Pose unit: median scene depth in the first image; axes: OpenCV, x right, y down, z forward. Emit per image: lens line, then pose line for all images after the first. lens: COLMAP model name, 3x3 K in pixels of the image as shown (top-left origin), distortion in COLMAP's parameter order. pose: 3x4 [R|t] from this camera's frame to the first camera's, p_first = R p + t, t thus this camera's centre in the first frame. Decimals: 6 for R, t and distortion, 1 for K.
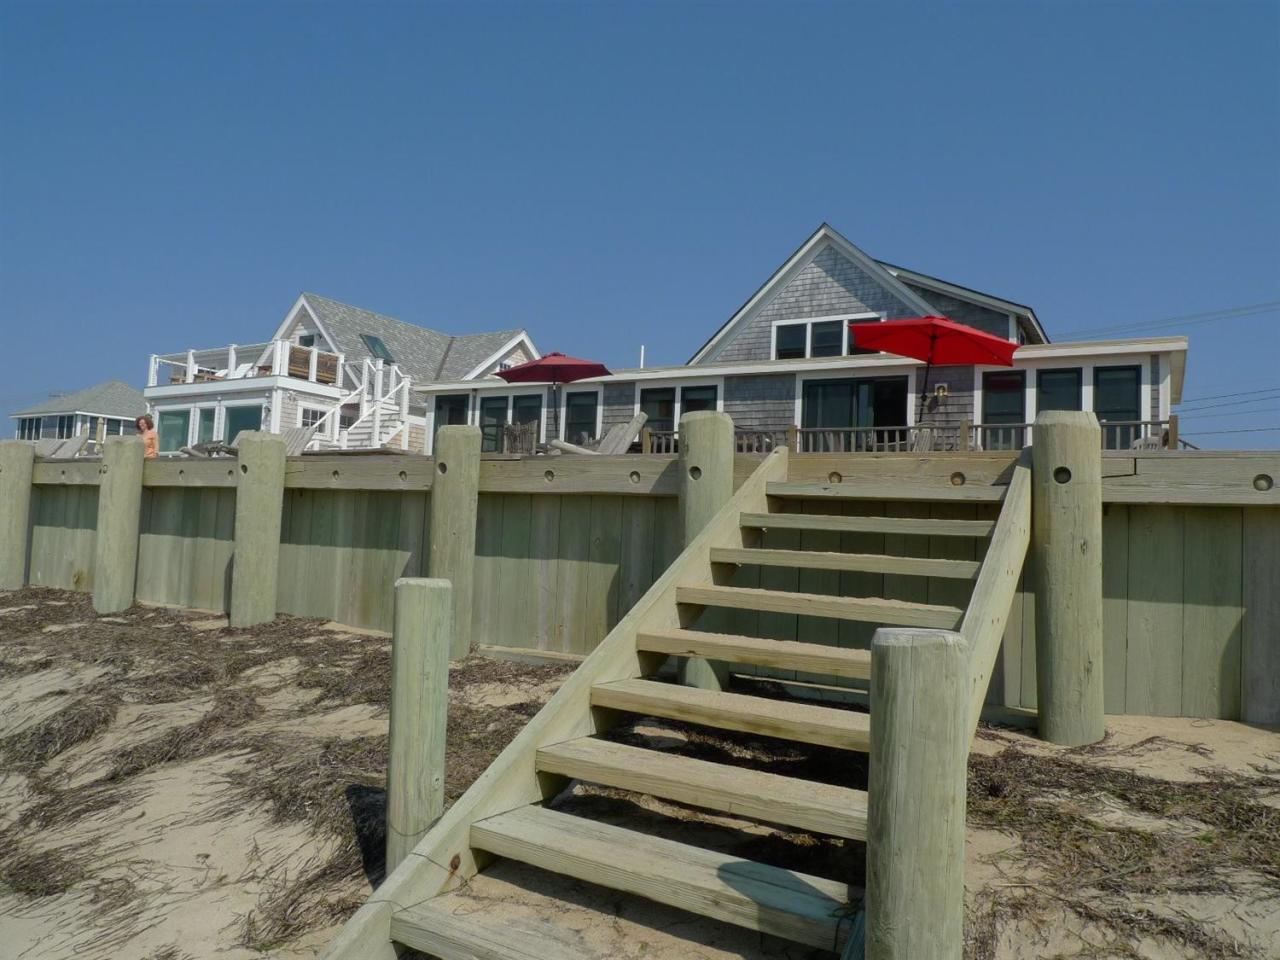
lens RADIAL K [[926.3, 0, 639.3], [0, 926.3, 476.8], [0, 0, 1]] dist [-0.027270, -0.005793]
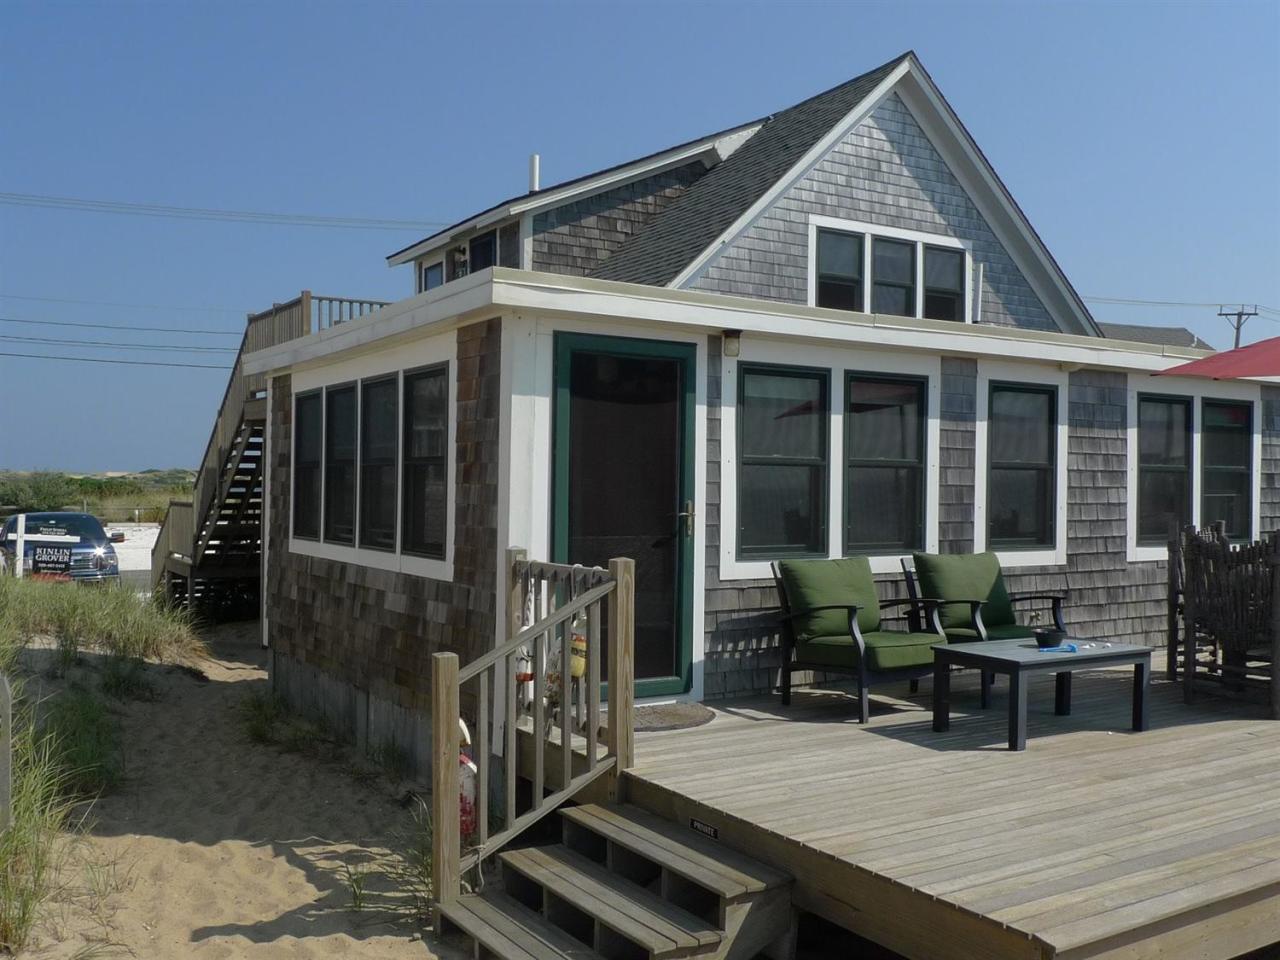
lens RADIAL K [[1187.7, 0, 636.0], [0, 1187.7, 482.2], [0, 0, 1]] dist [-0.061759, -0.003796]
pose [[0.473819, -0.040262, 0.879701, -0.490284], [-0.045773, 0.996478, 0.070260, -0.070887], [-0.879432, -0.073558, 0.470307, 0.828687]]
